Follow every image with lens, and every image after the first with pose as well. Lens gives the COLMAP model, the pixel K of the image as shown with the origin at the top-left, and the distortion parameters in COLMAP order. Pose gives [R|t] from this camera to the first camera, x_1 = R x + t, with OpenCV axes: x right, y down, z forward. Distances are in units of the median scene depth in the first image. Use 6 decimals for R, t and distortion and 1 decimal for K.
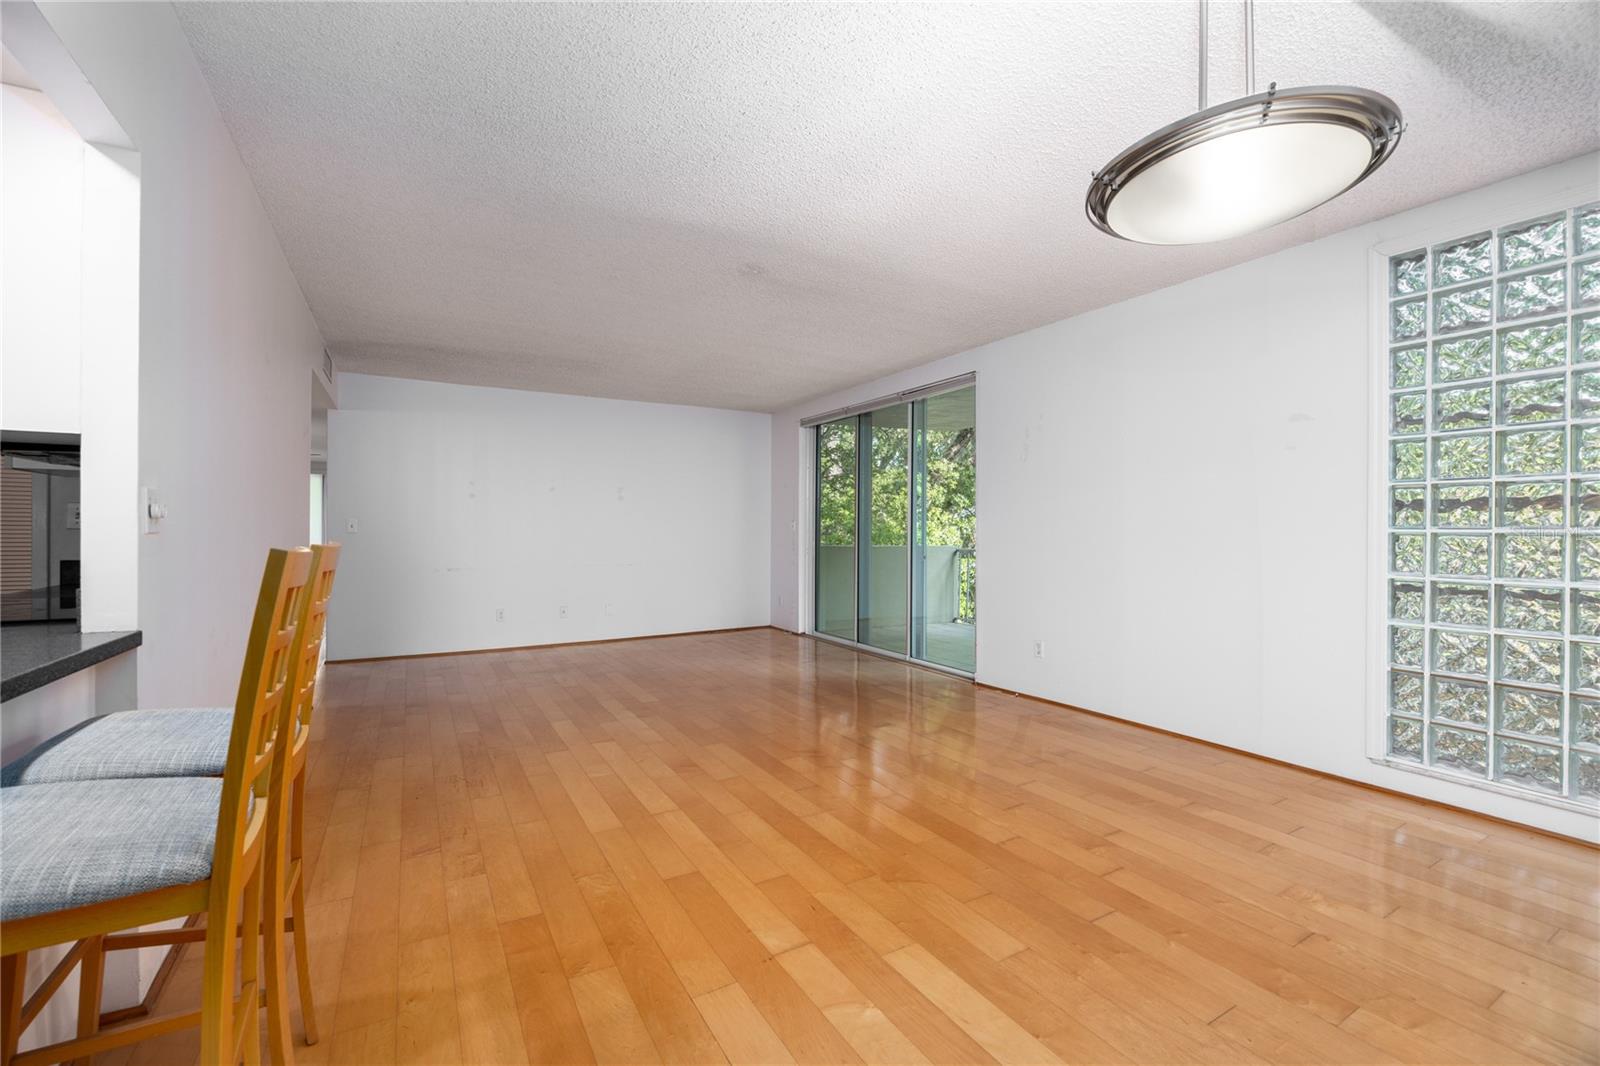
lens RADIAL K [[680.8, 0, 799.0], [0, 680.8, 532.9], [0, 0, 1]] dist [-0.018493, -0.000143]
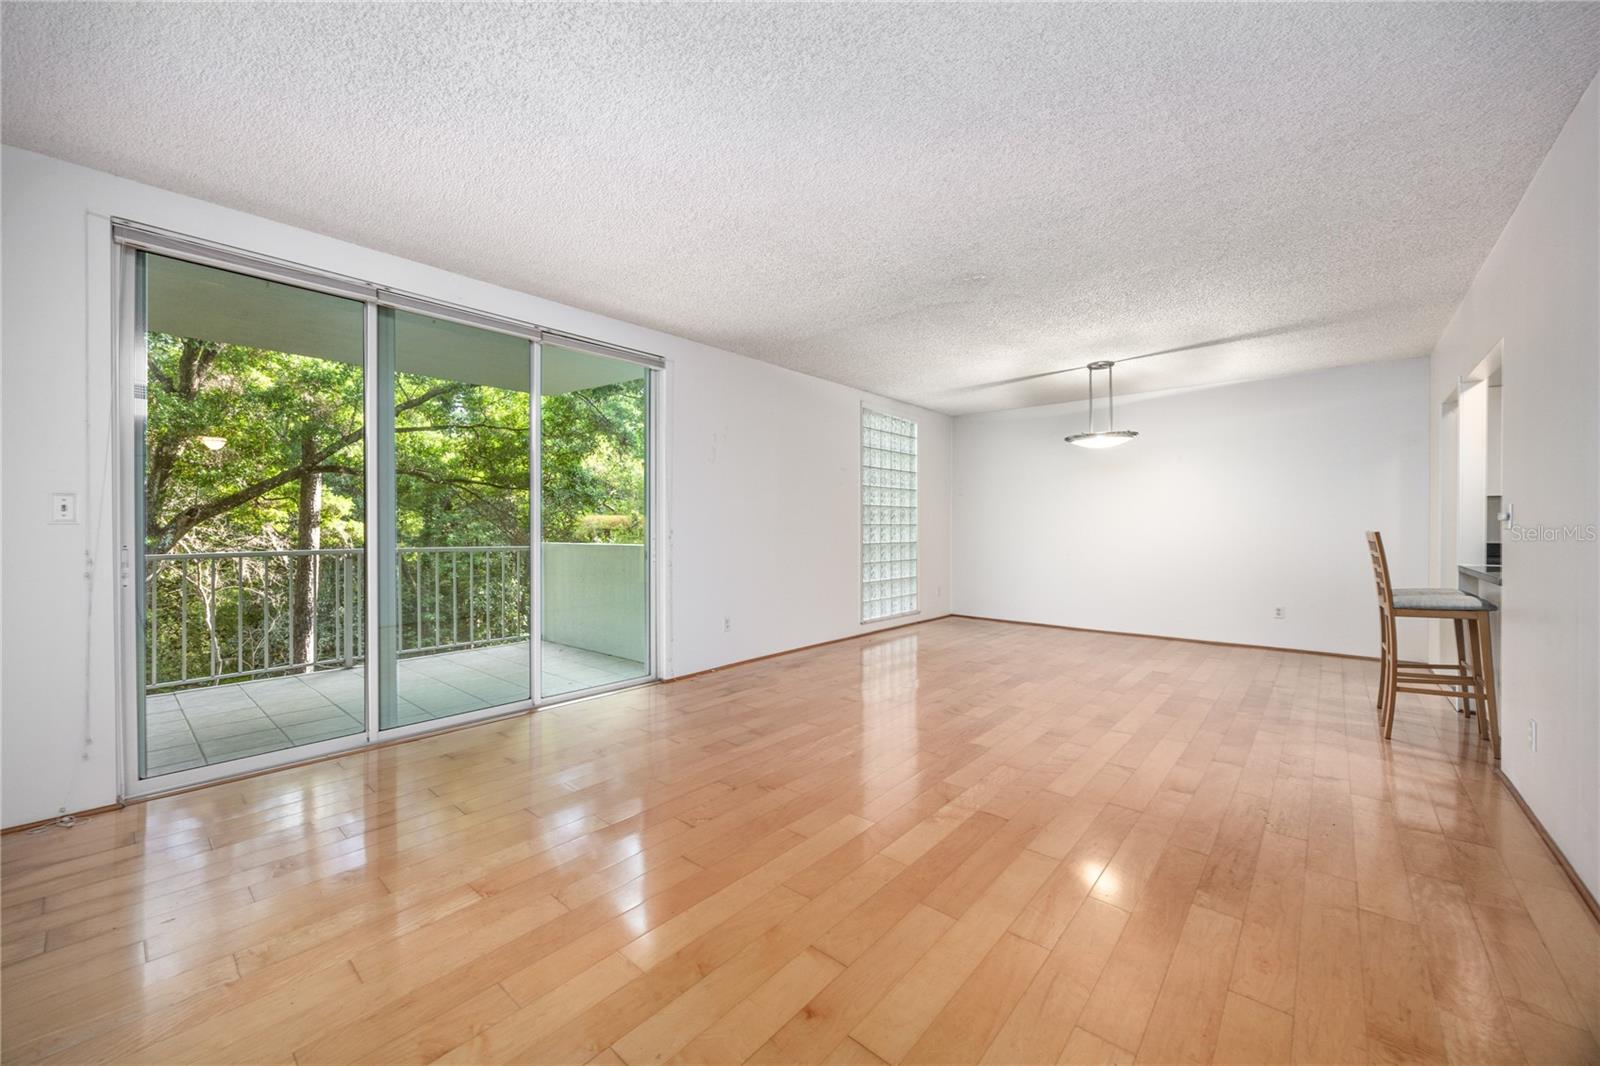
lens RADIAL K [[610.9, 0, 801.2], [0, 610.9, 526.1], [0, 0, 1]] dist [0.000510, 0.000132]
pose [[-0.332086, -0.001902, 0.943247, -0.537388], [-0.002263, 0.999997, 0.001220, -0.001731], [-0.943246, -0.001729, -0.332089, 0.951267]]
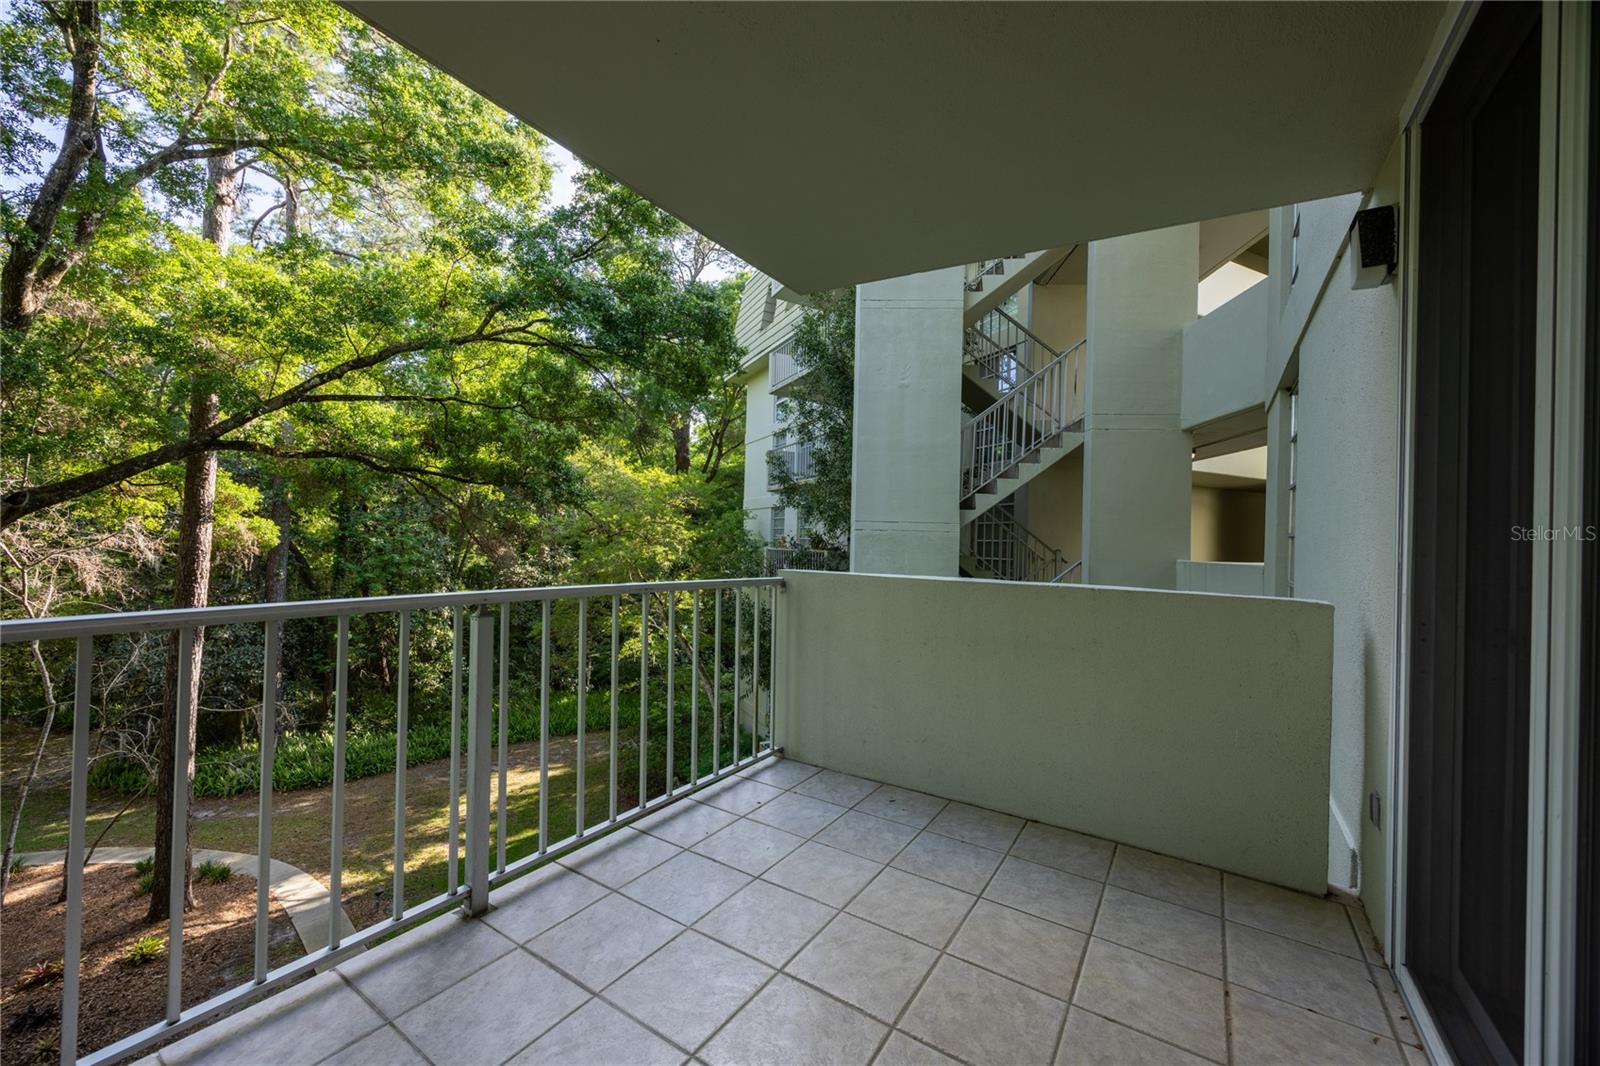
lens RADIAL K [[625.6, 0, 808.1], [0, 625.6, 538.3], [0, 0, 1]] dist [0.002104, -0.000277]
pose [[-0.440999, -0.009963, 0.897452, -0.407185], [-0.028780, 0.999581, -0.003045, 0.000203], [-0.897046, -0.027172, -0.441101, 1.014098]]
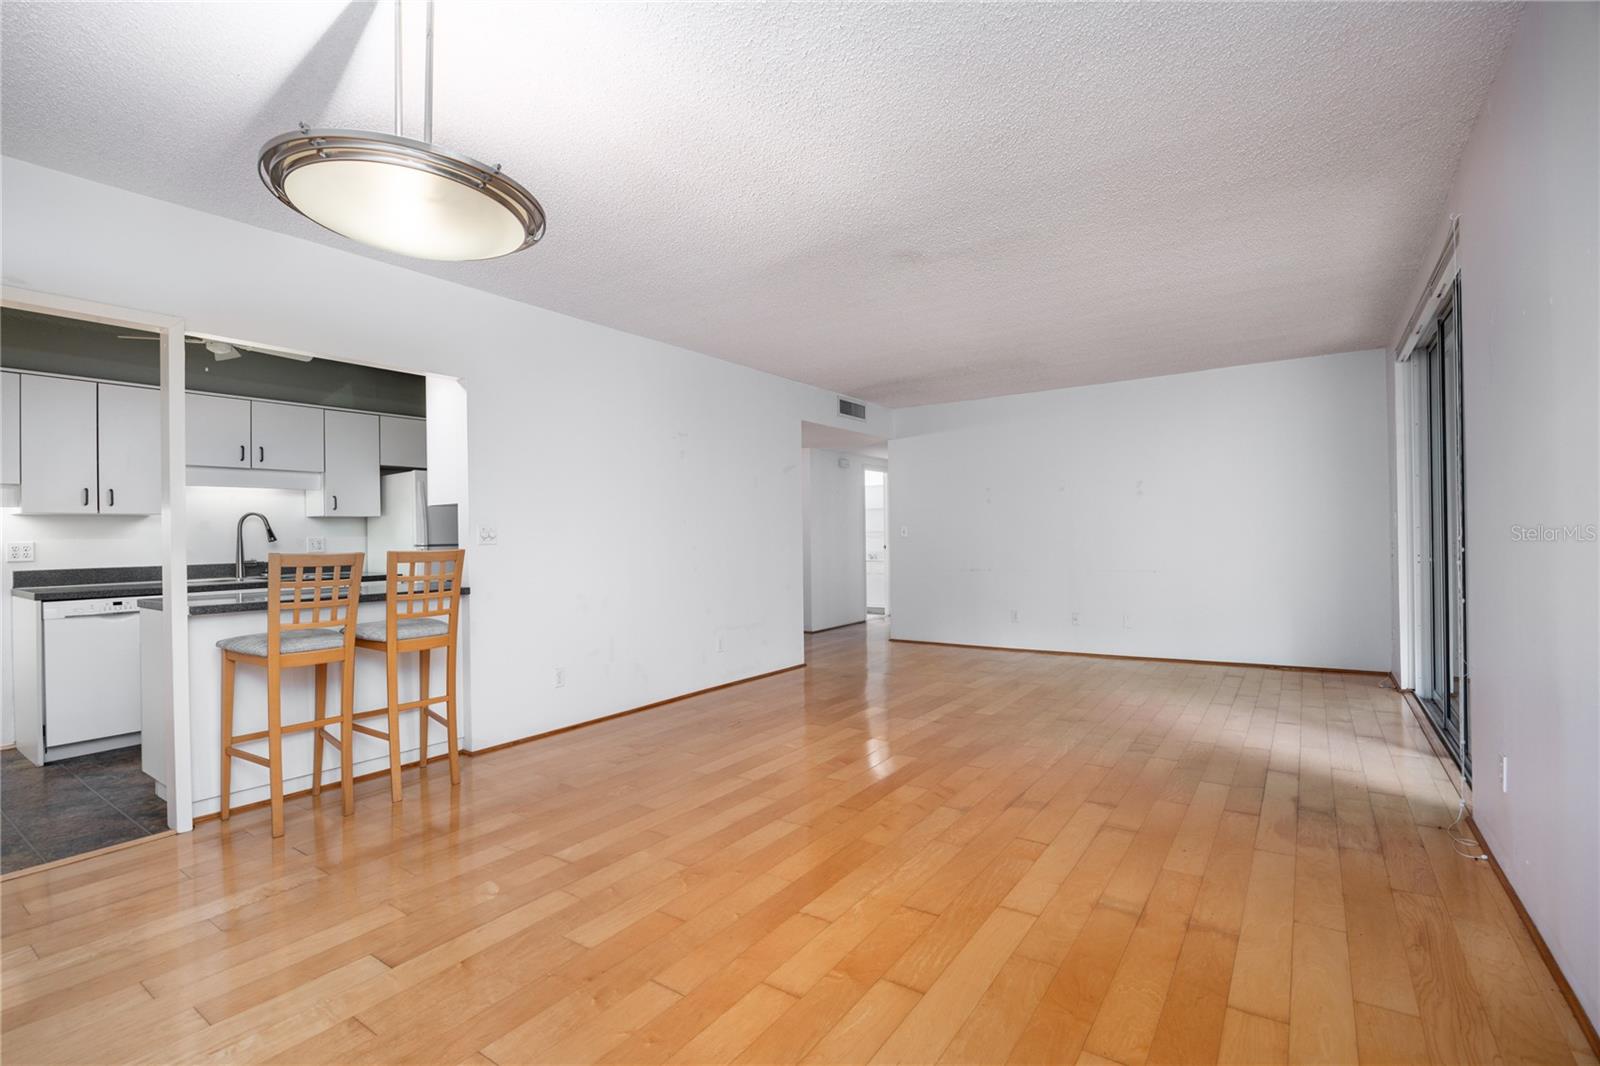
lens RADIAL K [[738.7, 0, 797.6], [0, 738.7, 533.3], [0, 0, 1]] dist [-0.015475, 0.001454]
pose [[0.422499, -0.009208, -0.906316, 0.469861], [0.013403, 0.999903, -0.003911, -0.002605], [0.906264, -0.010495, 0.422582, 0.258446]]
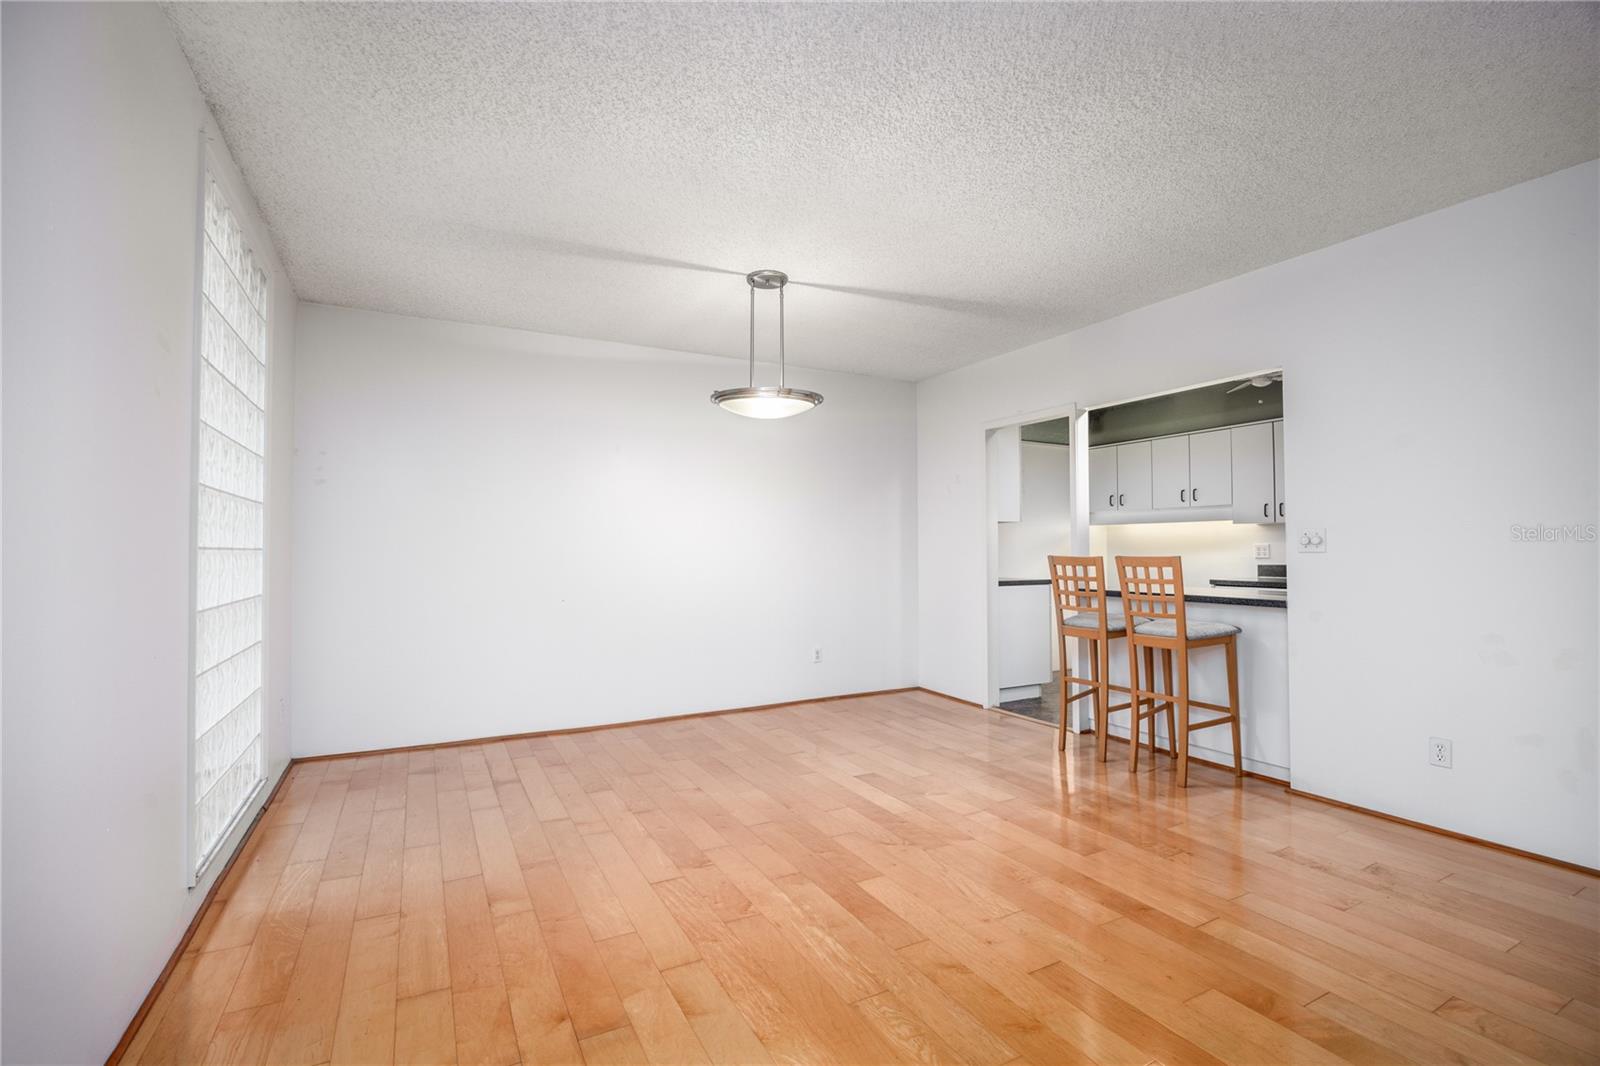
lens RADIAL K [[709.4, 0, 803.9], [0, 709.4, 532.8], [0, 0, 1]] dist [-0.015811, -0.000206]
pose [[-0.999513, 0.006276, 0.030555, 0.105885], [0.005522, 0.999680, -0.024694, -0.002412], [-0.030700, -0.024513, -0.999228, 0.850210]]
